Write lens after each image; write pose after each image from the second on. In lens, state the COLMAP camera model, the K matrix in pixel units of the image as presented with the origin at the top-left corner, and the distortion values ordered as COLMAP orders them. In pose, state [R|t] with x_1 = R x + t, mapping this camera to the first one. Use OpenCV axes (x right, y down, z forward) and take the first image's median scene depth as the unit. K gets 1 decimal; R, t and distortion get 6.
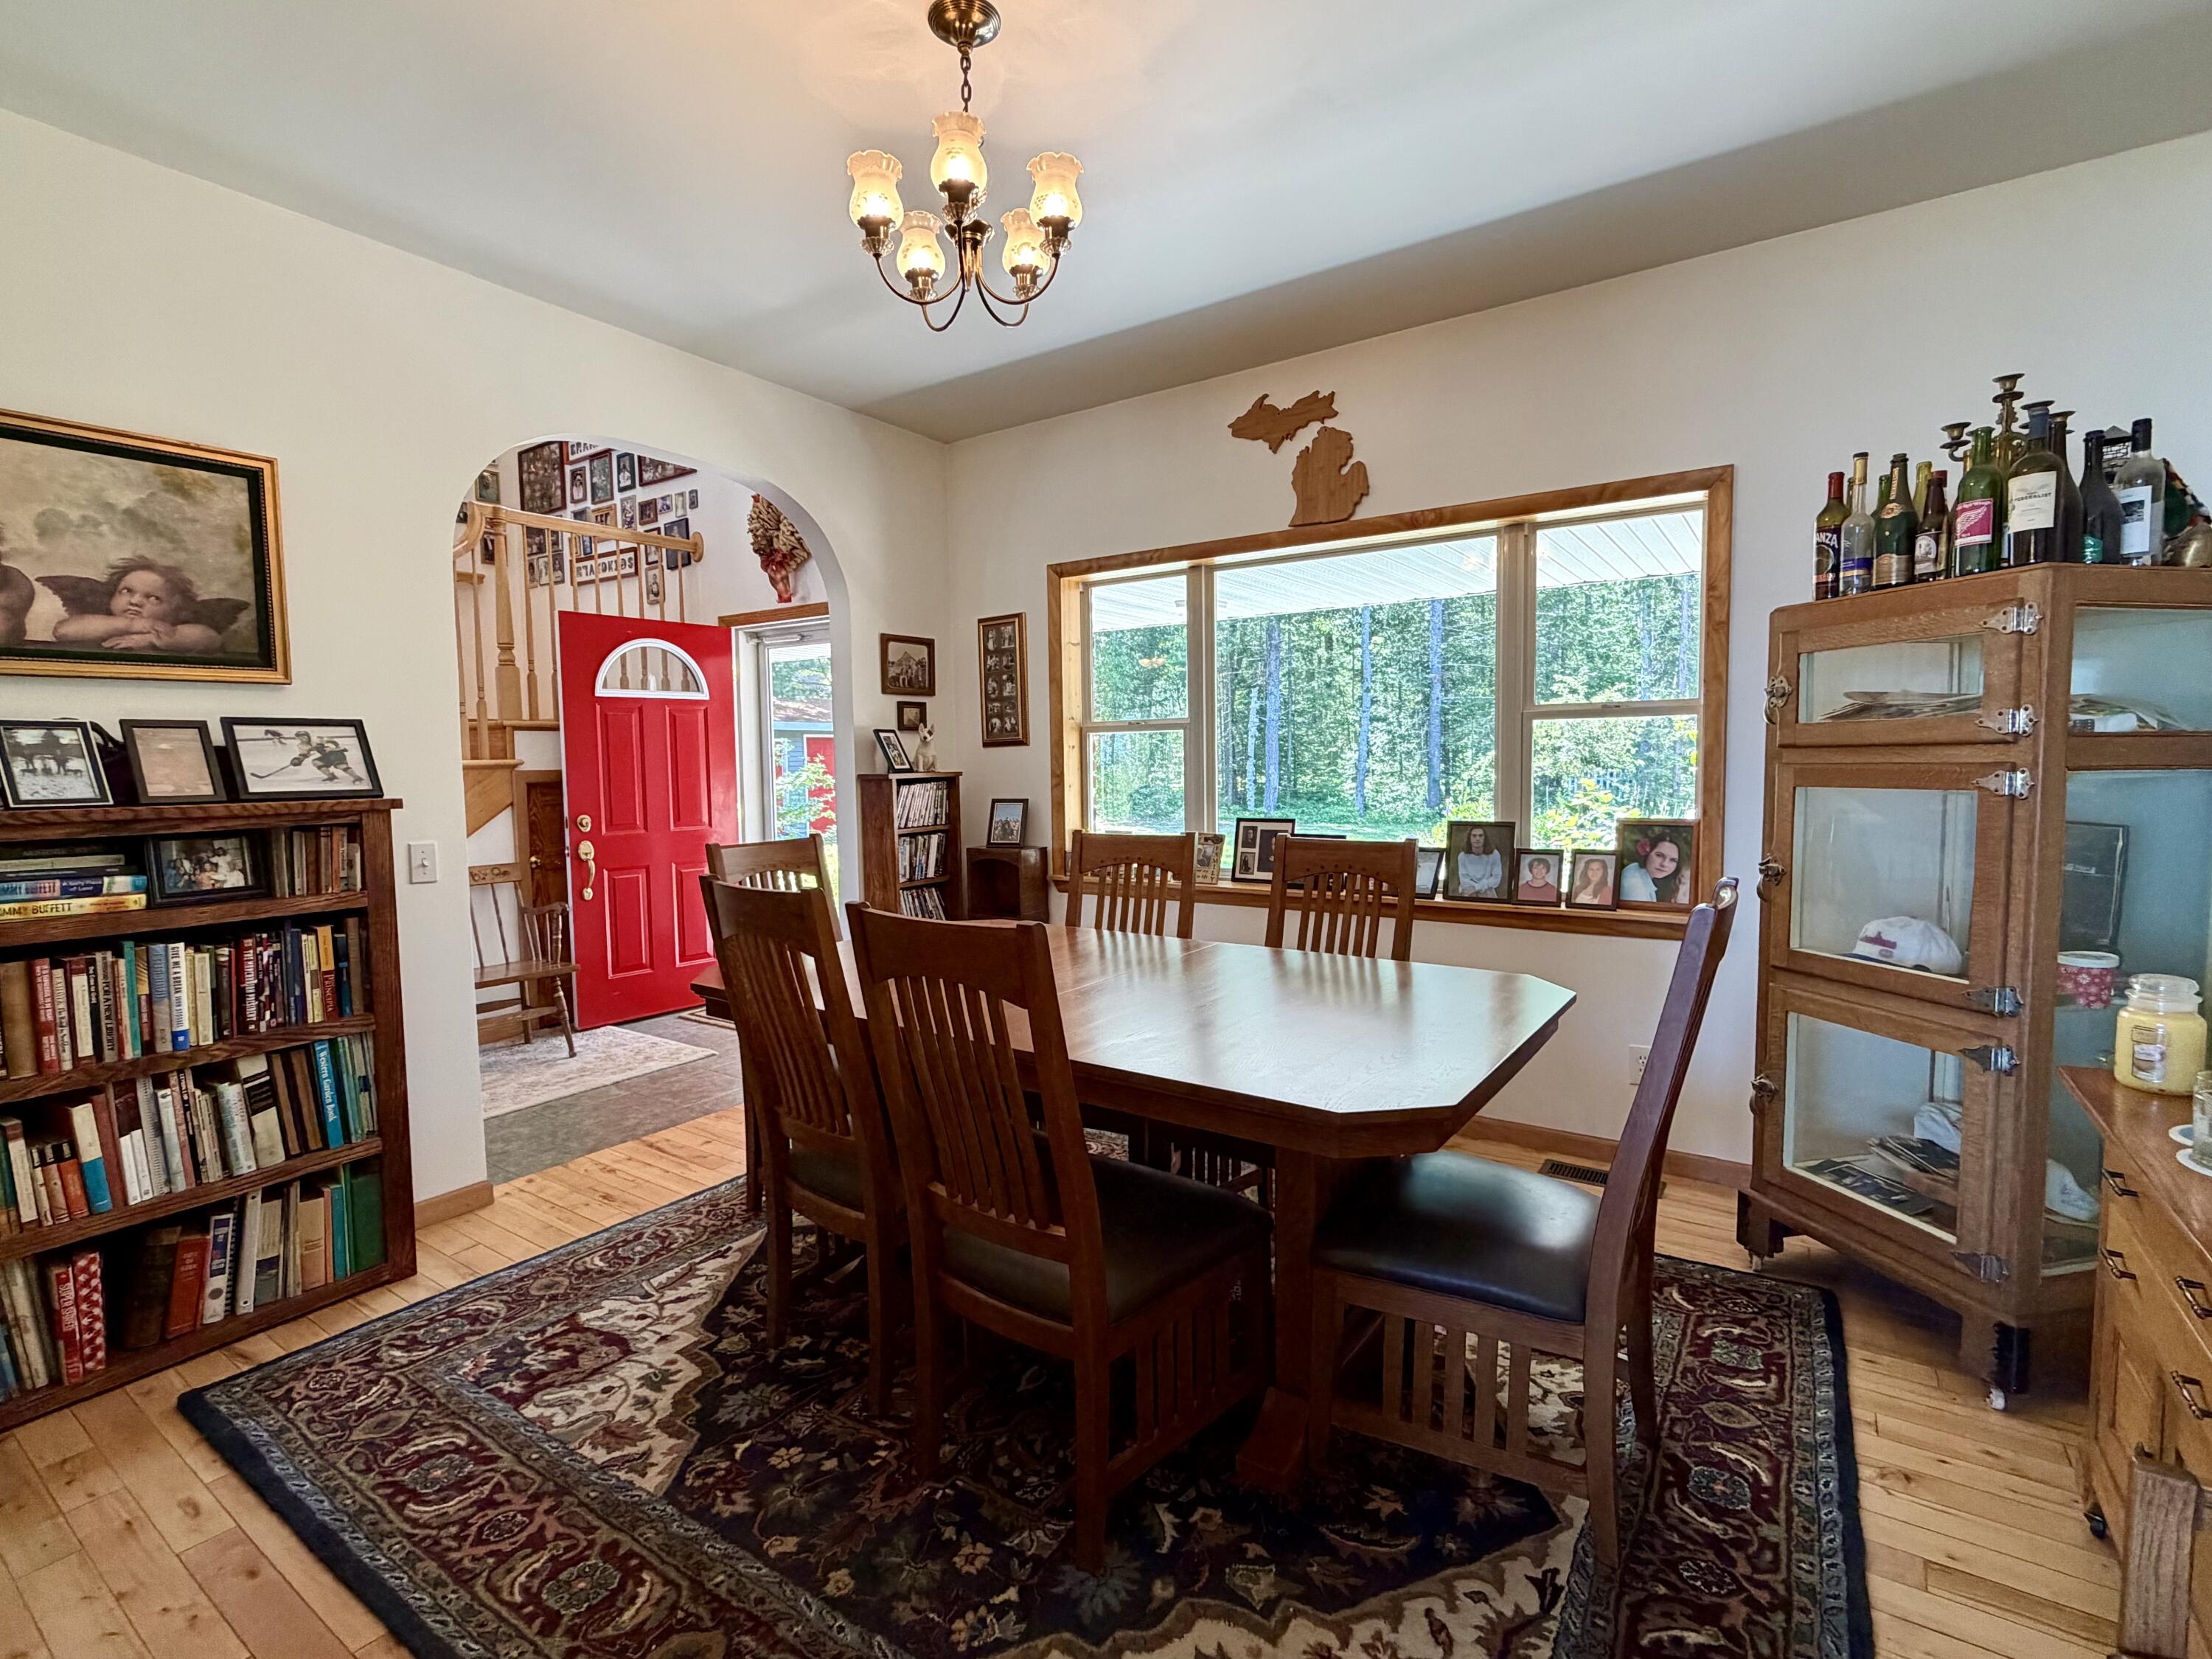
lens RADIAL K [[1025.9, 0, 1101.5], [0, 1025.9, 830.4], [0, 0, 1]] dist [0.002199, 0.000092]
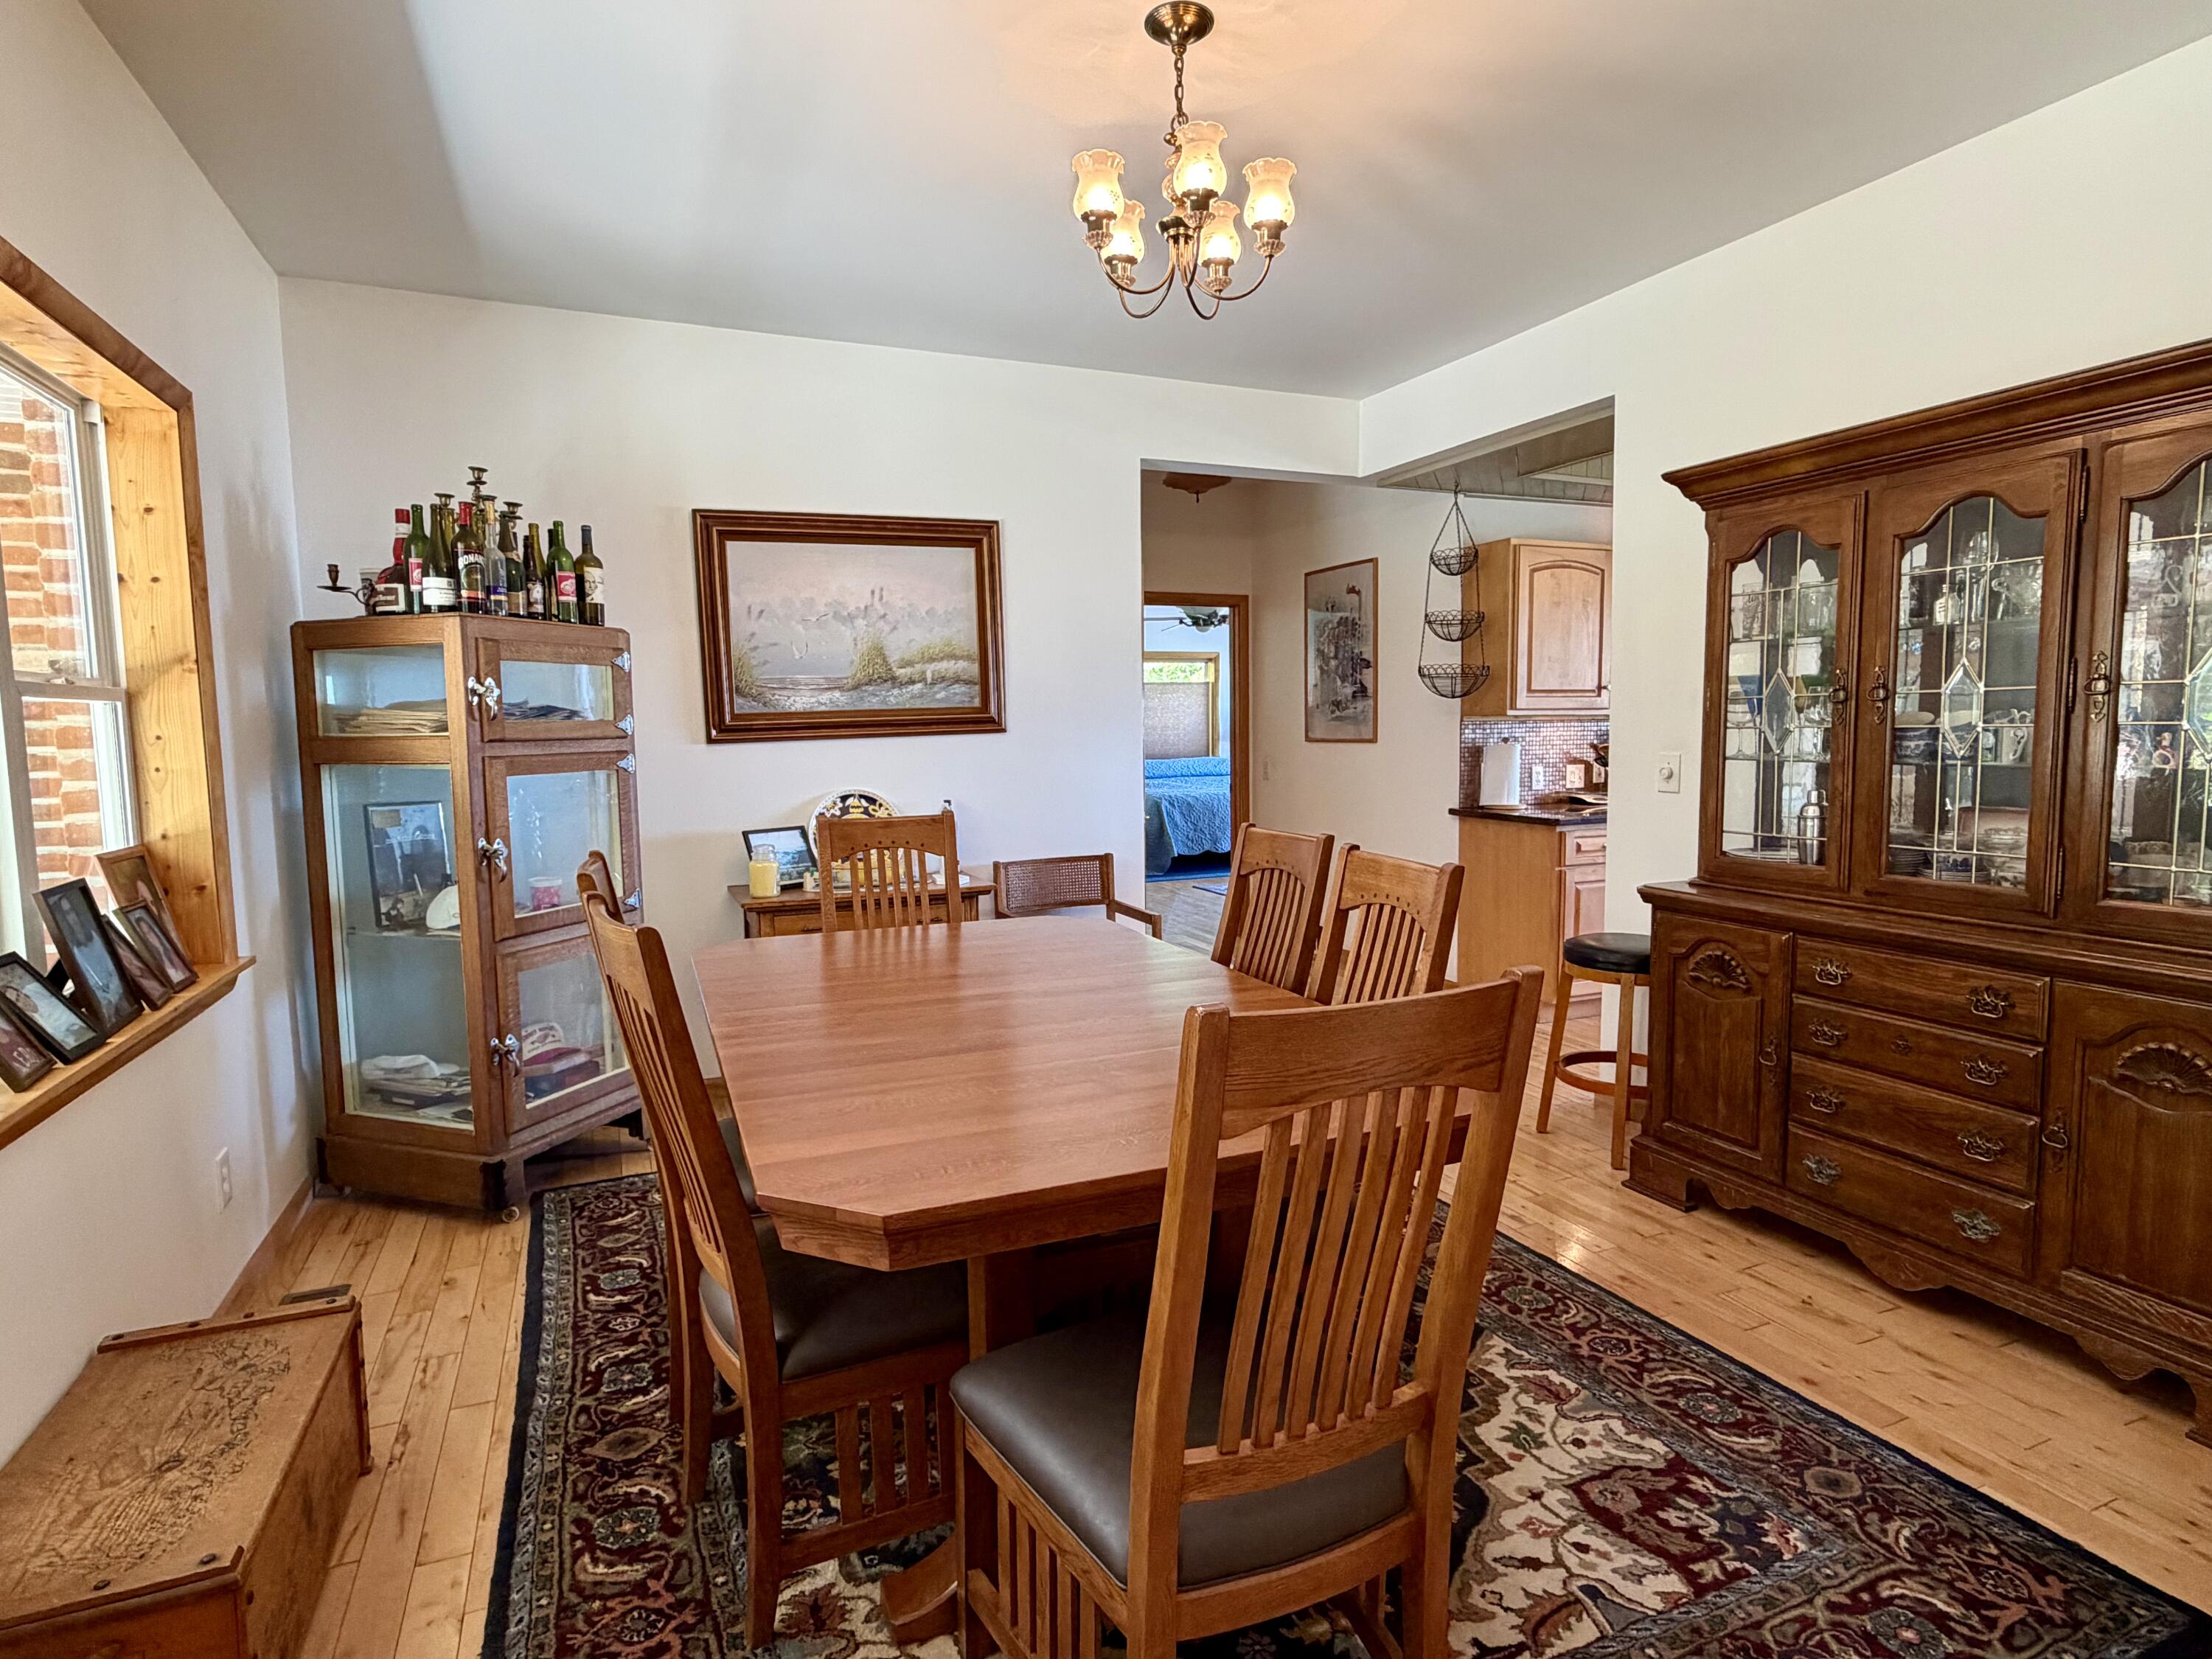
lens RADIAL K [[1155.0, 0, 1098.5], [0, 1155.0, 822.0], [0, 0, 1]] dist [0.000004, -0.000107]
pose [[-0.841535, -0.021913, 0.539758, -0.595799], [0.065526, 0.987658, 0.142258, -0.136771], [-0.536213, 0.155083, -0.829713, 1.778589]]
